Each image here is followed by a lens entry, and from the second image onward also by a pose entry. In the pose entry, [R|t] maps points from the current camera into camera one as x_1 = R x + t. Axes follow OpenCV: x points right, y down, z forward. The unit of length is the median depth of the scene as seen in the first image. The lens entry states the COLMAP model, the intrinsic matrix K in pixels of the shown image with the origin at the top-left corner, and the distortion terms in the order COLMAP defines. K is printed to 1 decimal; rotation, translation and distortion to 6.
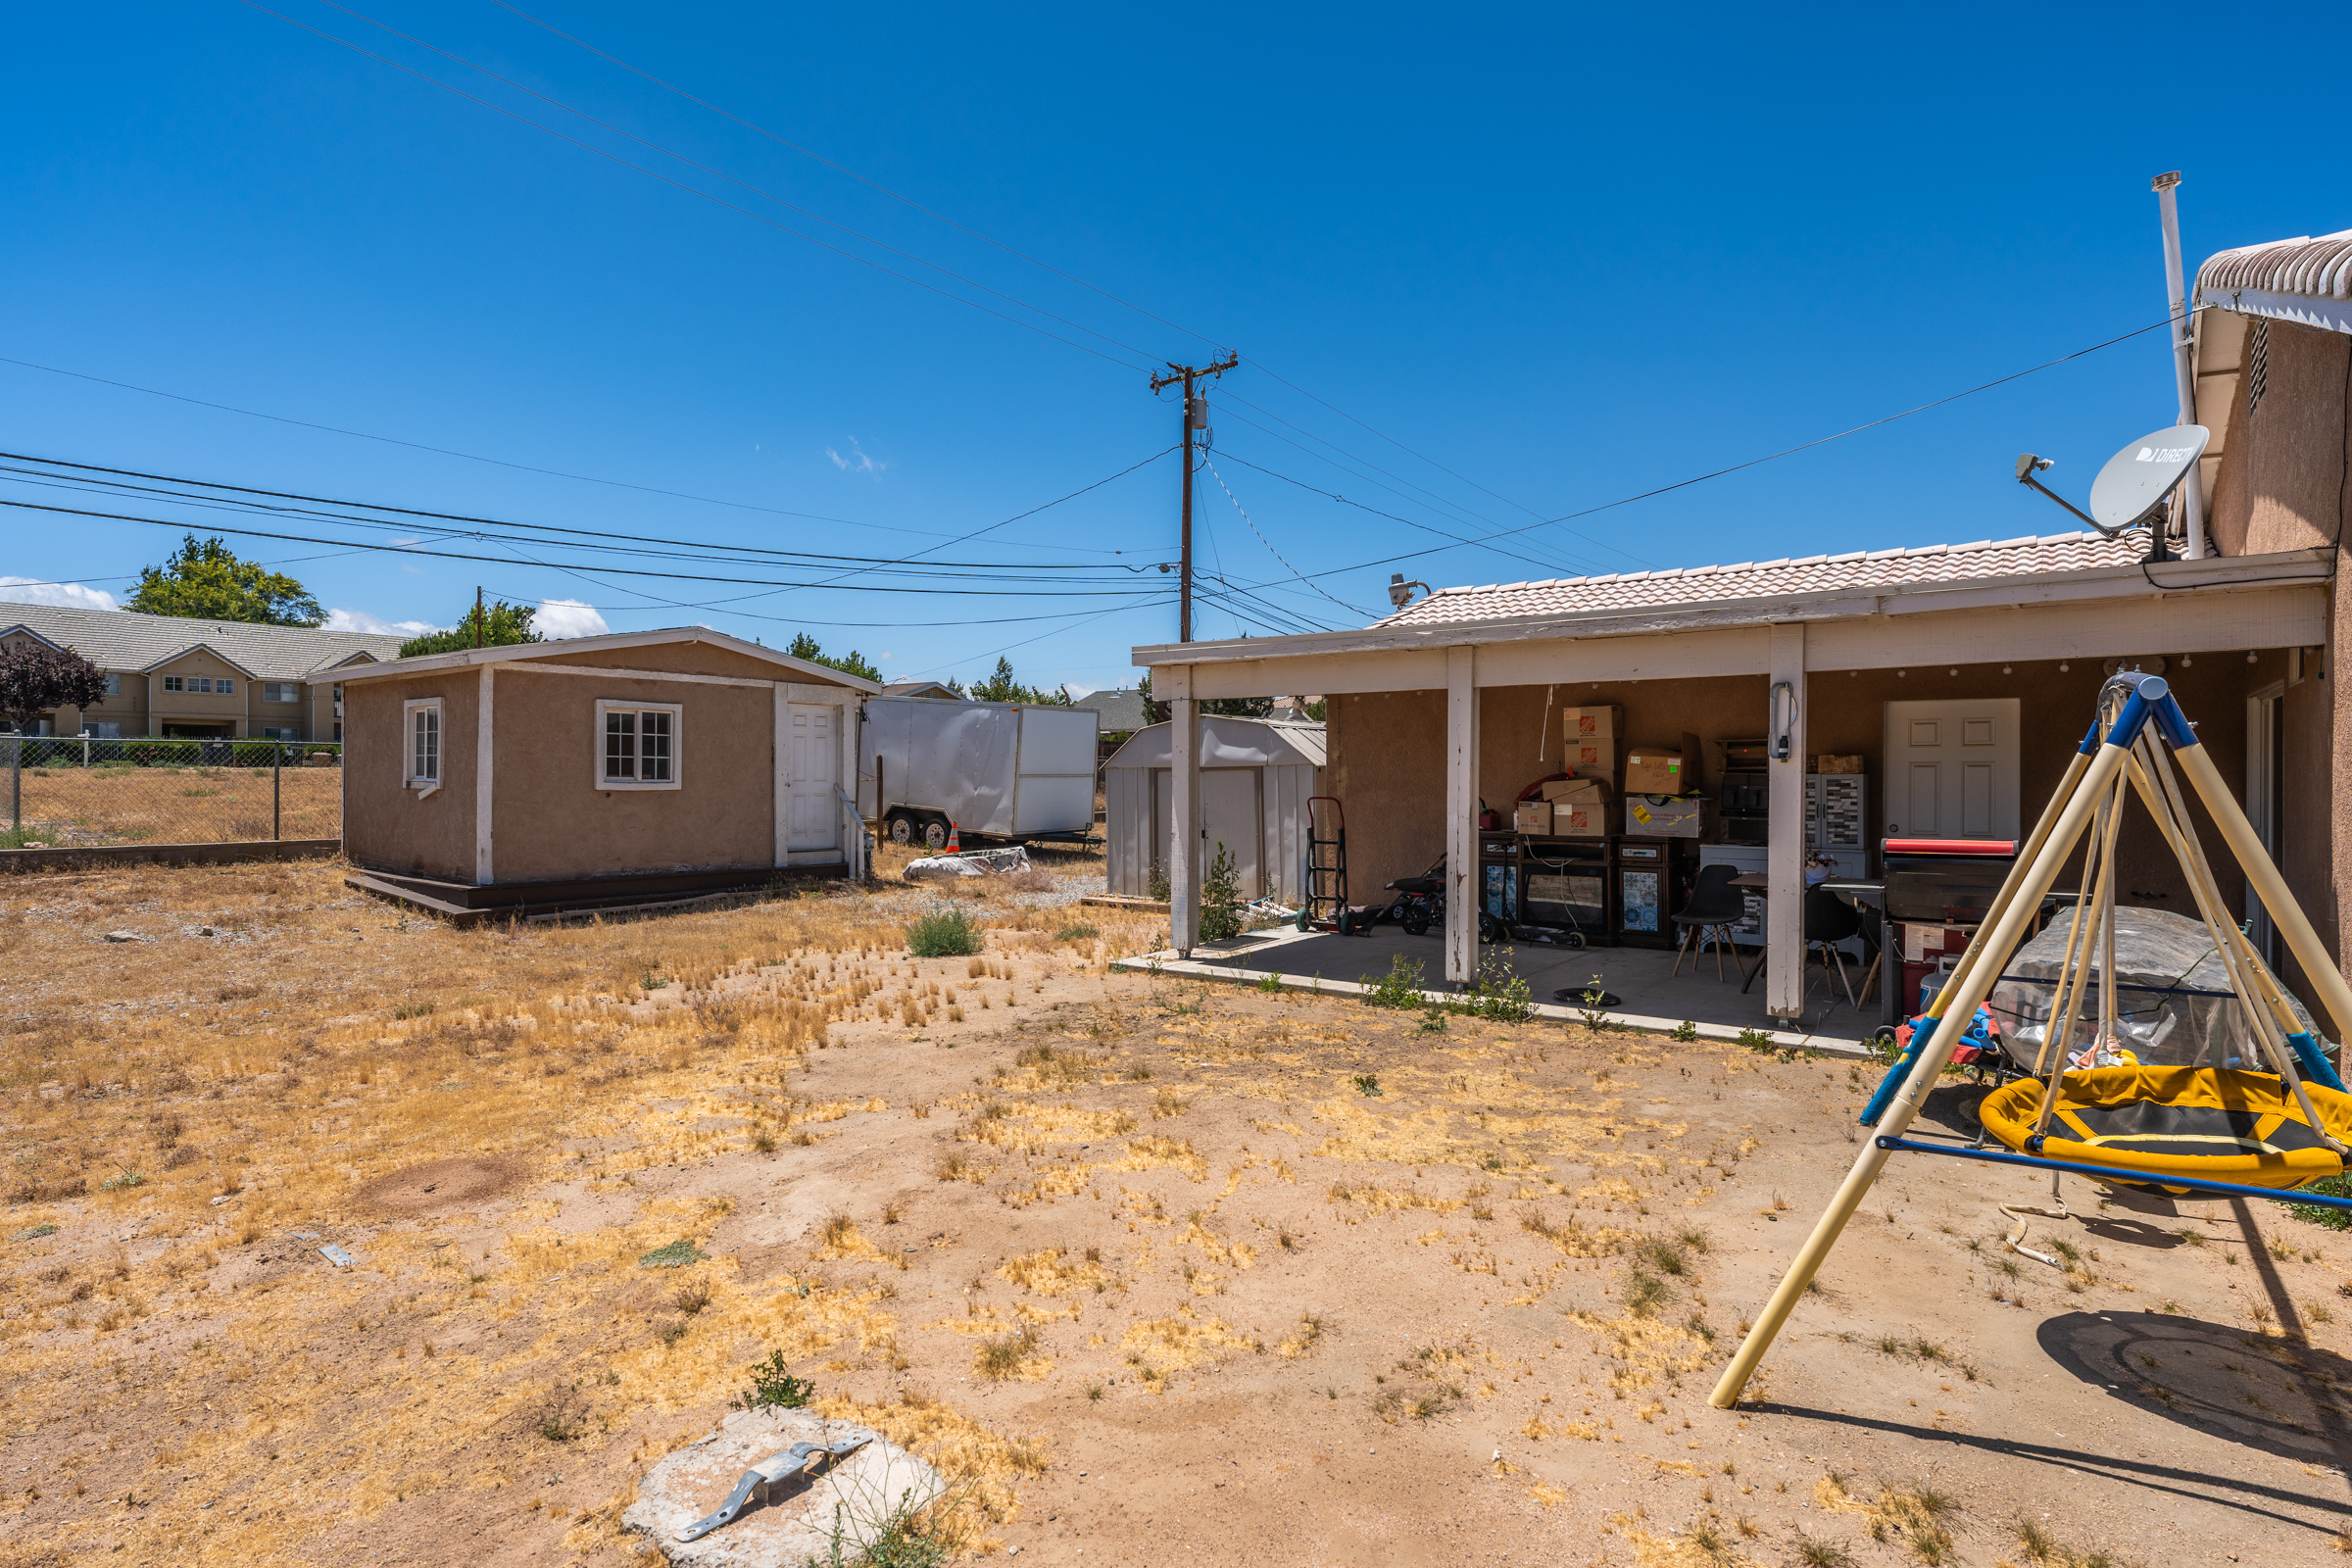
lens RADIAL K [[1239.7, 0, 1176.0], [0, 1239.7, 778.2], [0, 0, 1]] dist [-0.002202, -0.000088]
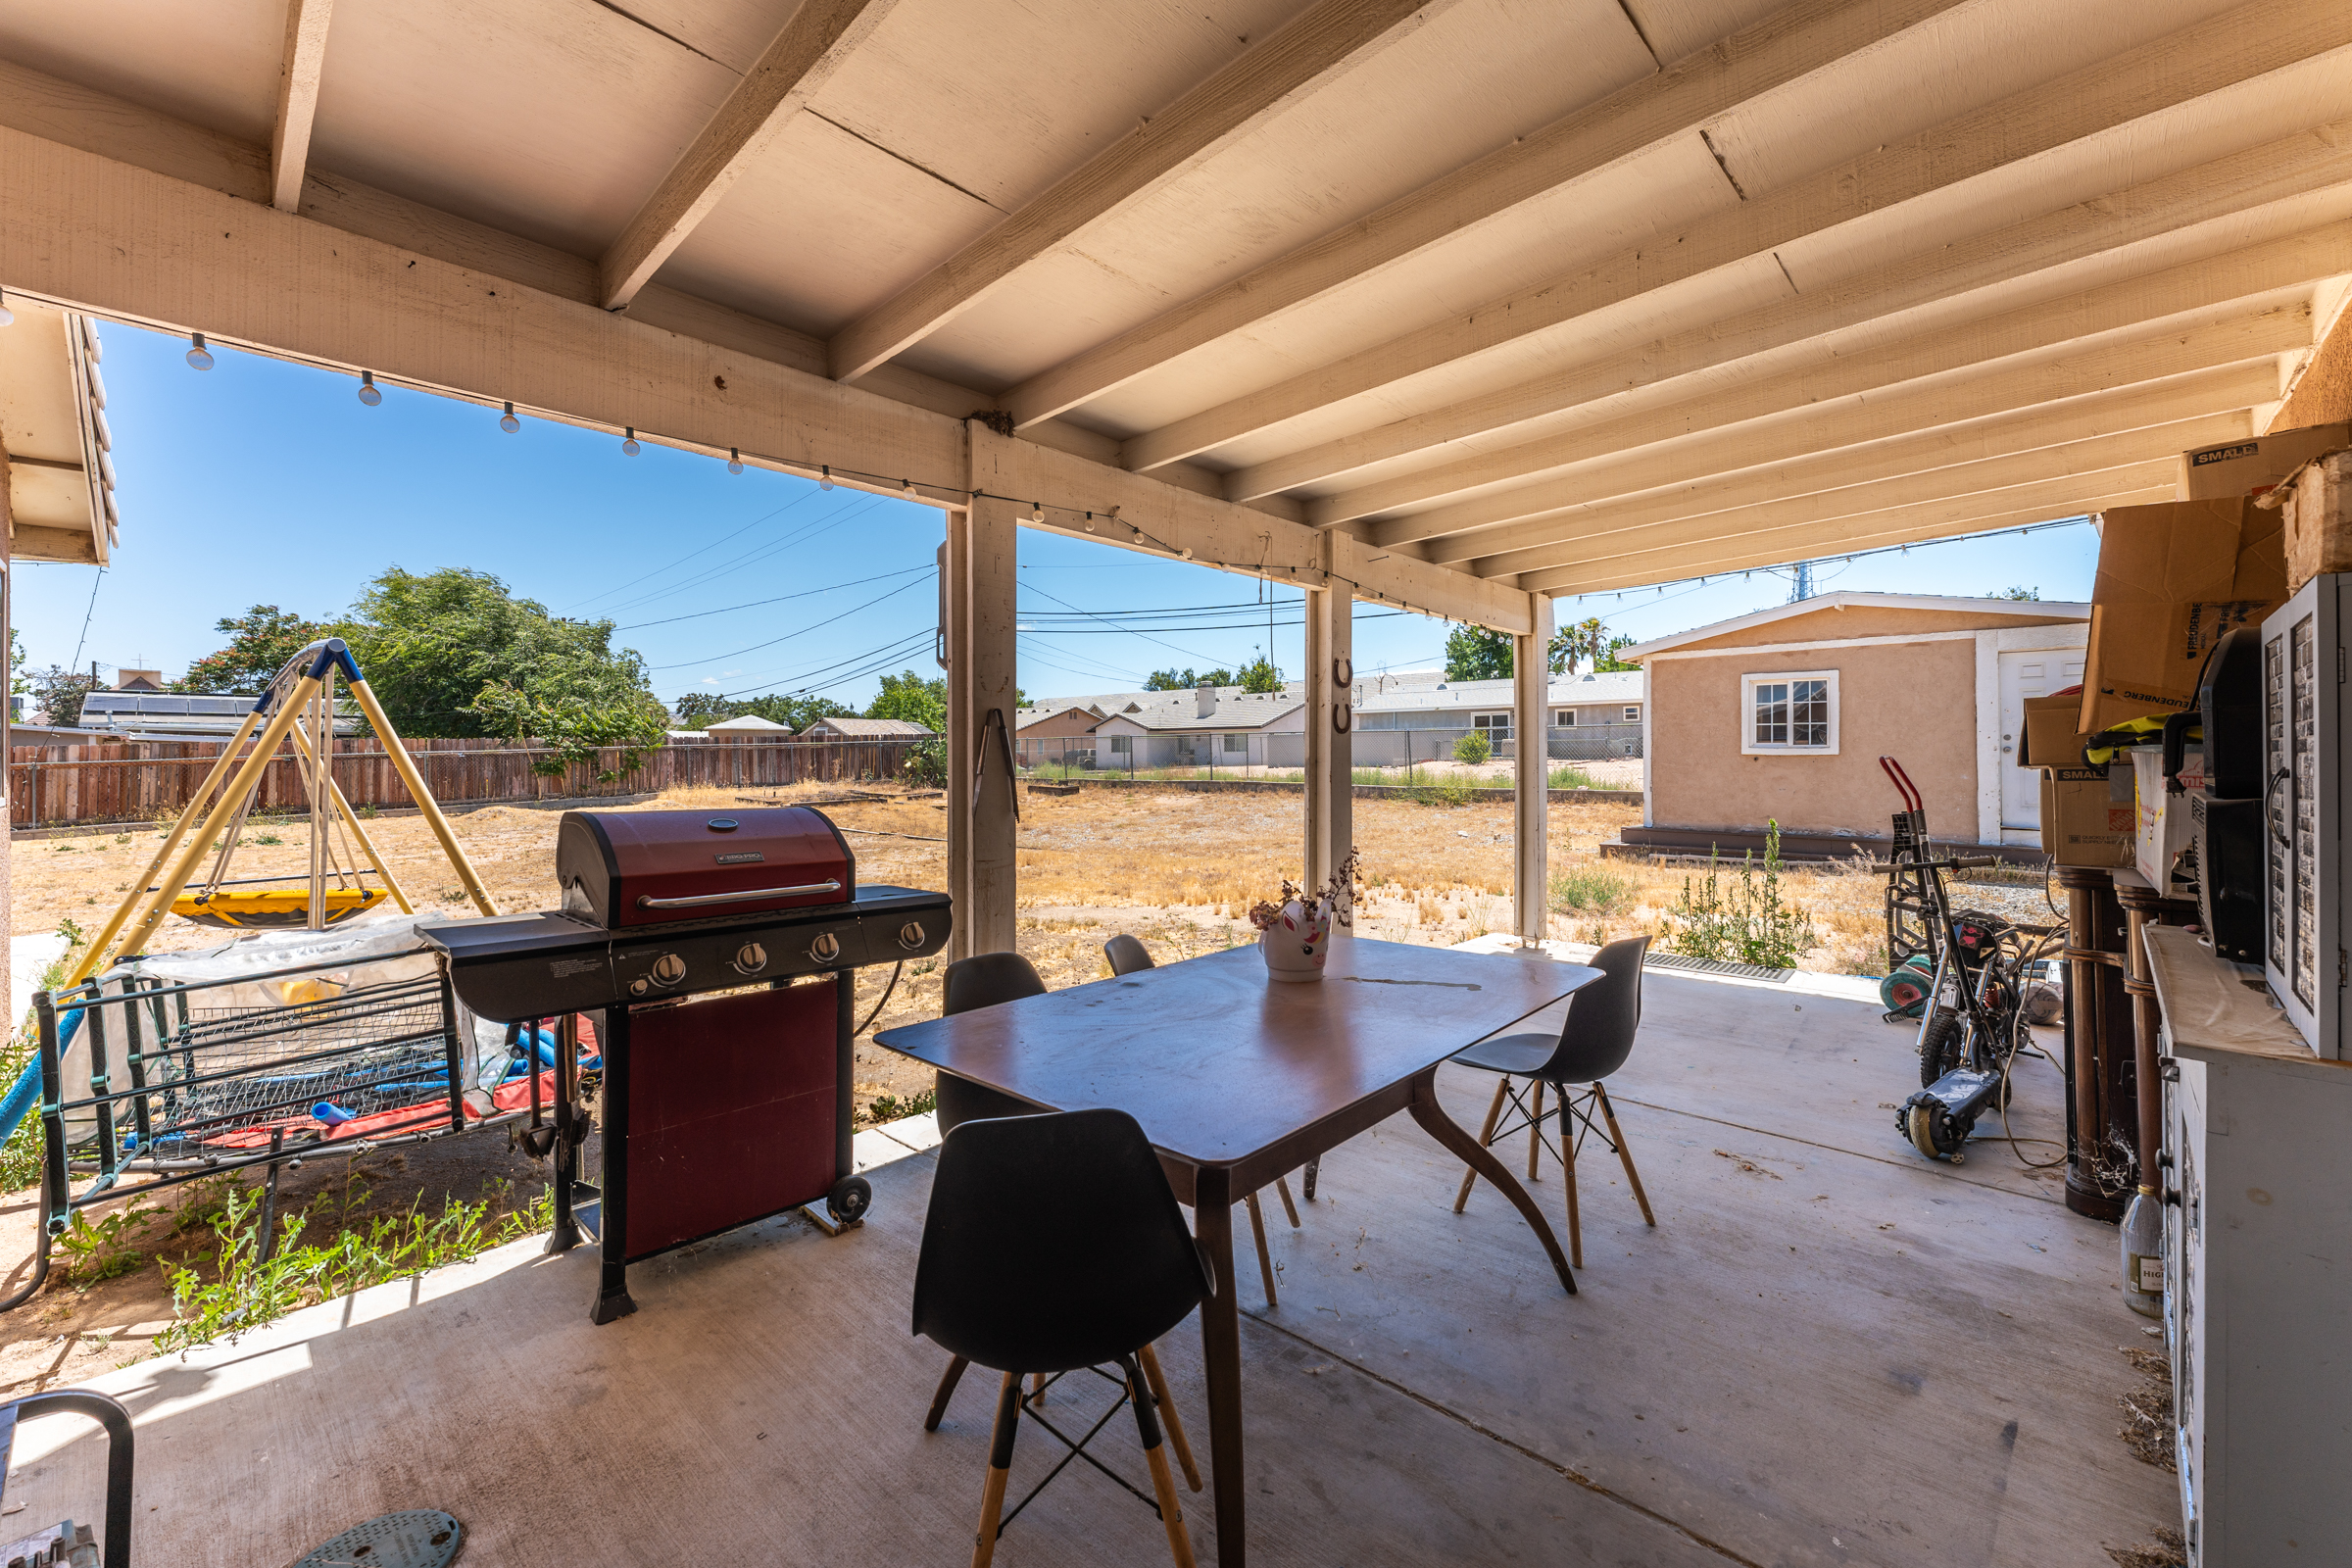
lens RADIAL K [[949.2, 0, 1126.4], [0, 949.2, 742.6], [0, 0, 1]] dist [0.001915, 0.000253]
pose [[-0.181536, -0.014408, -0.983279, 0.483123], [0.000680, 0.999891, -0.014777, 0.010912], [0.983384, -0.003351, -0.181506, 0.593149]]
